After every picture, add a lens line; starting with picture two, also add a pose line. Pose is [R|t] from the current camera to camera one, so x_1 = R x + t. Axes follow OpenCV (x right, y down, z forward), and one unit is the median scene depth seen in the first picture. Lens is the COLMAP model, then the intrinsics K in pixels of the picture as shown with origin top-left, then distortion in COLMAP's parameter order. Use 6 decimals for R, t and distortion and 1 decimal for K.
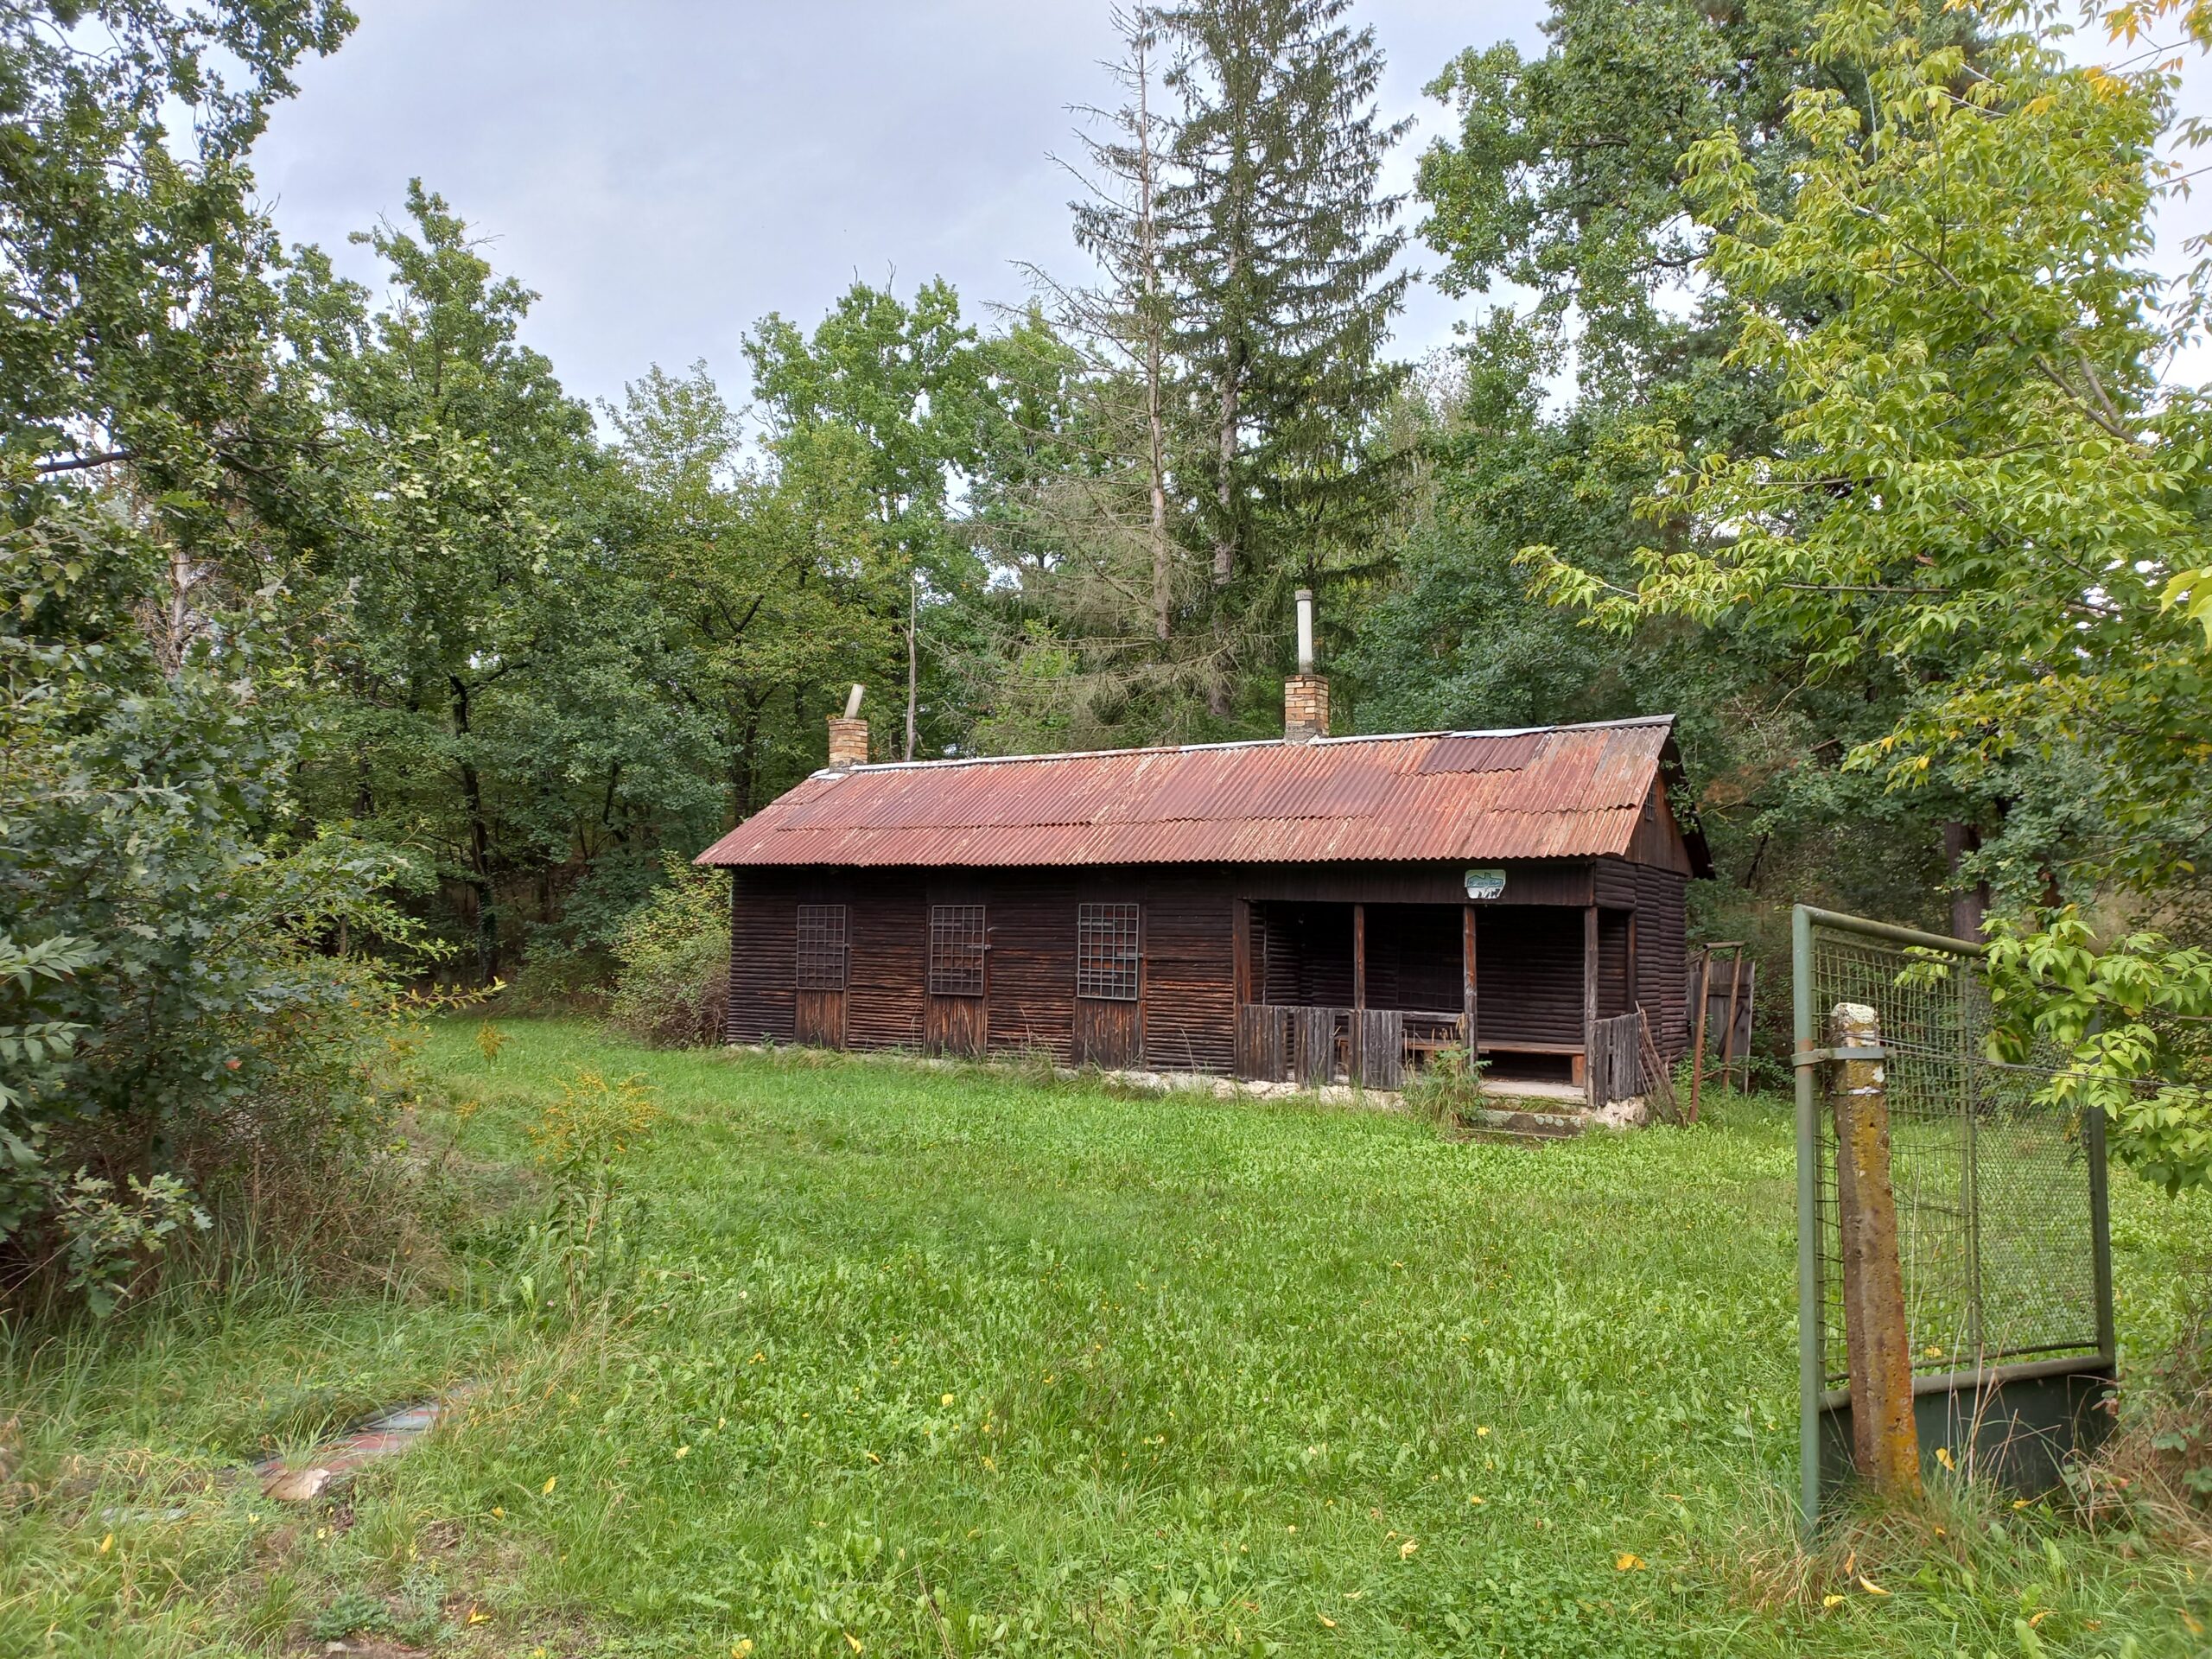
lens RADIAL K [[1588.0, 0, 1113.8], [0, 1588.0, 832.0], [0, 0, 1]] dist [0.042096, -0.013551]
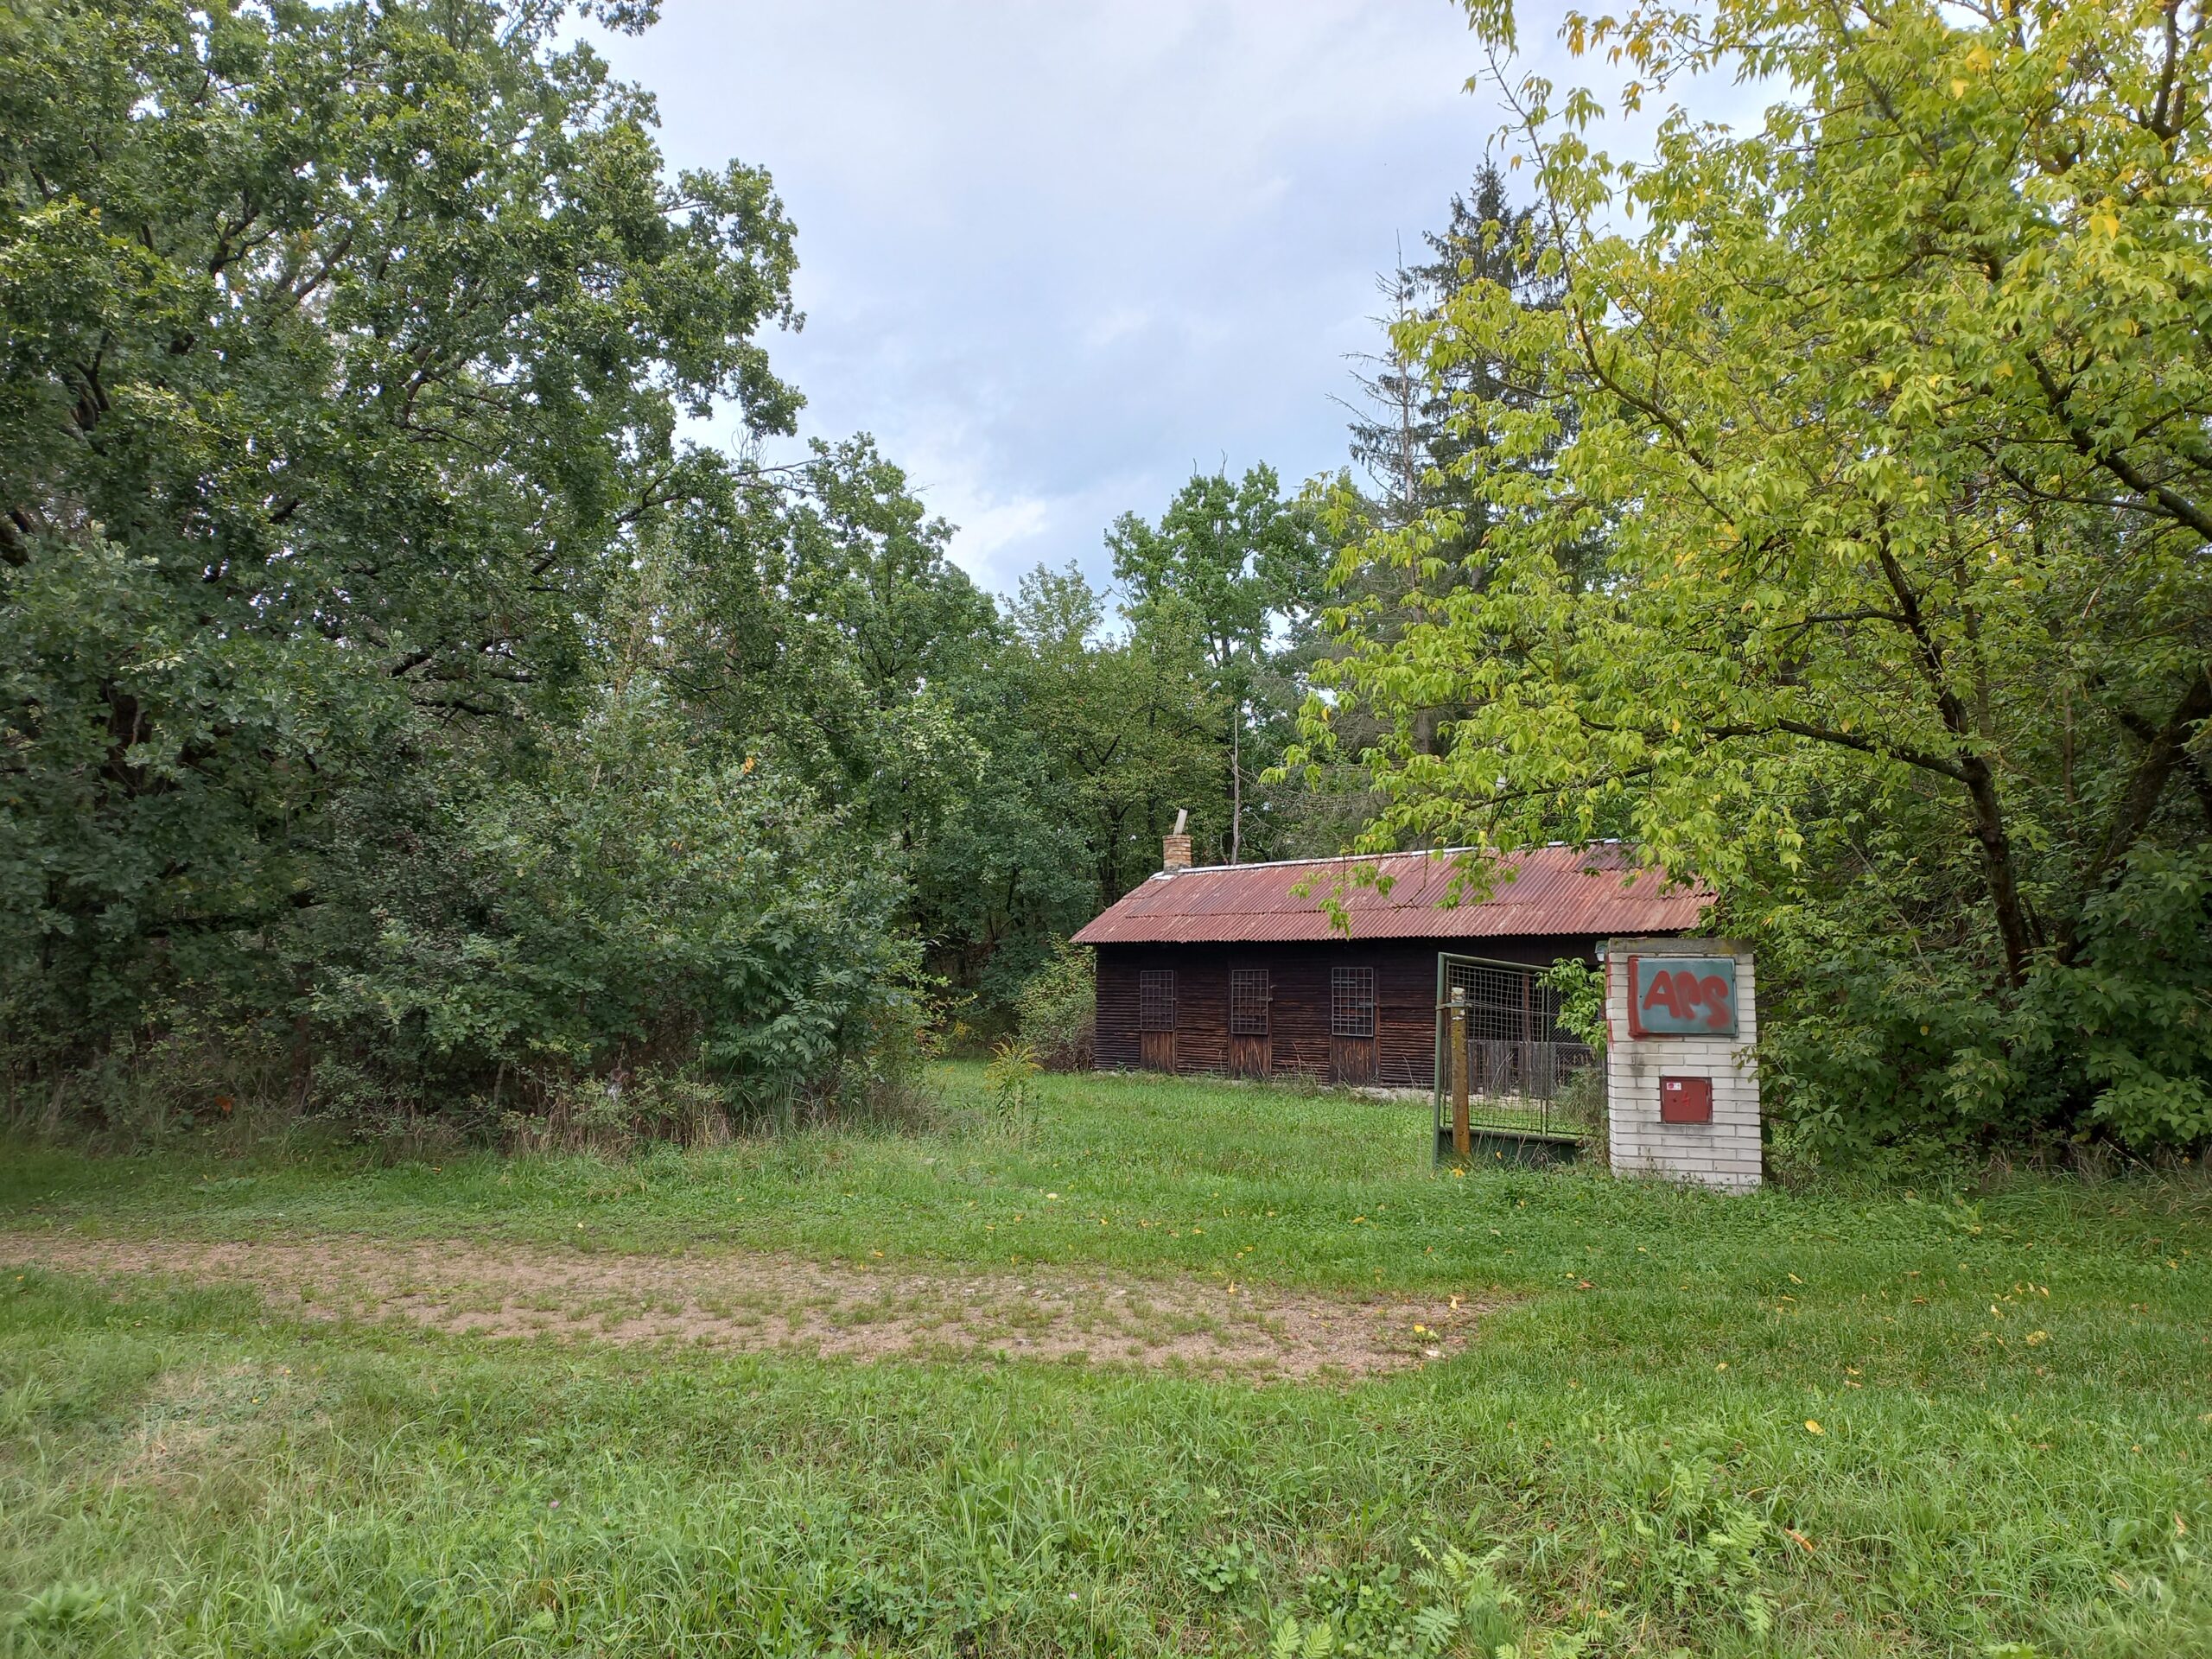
lens RADIAL K [[1591.2, 0, 1100.1], [0, 1591.2, 825.7], [0, 0, 1]] dist [-0.012727, -0.000484]
pose [[0.969895, -0.026765, -0.242047, 0.082930], [0.014127, 0.998452, -0.053800, -0.005229], [0.243112, 0.048761, 0.968772, -0.283694]]
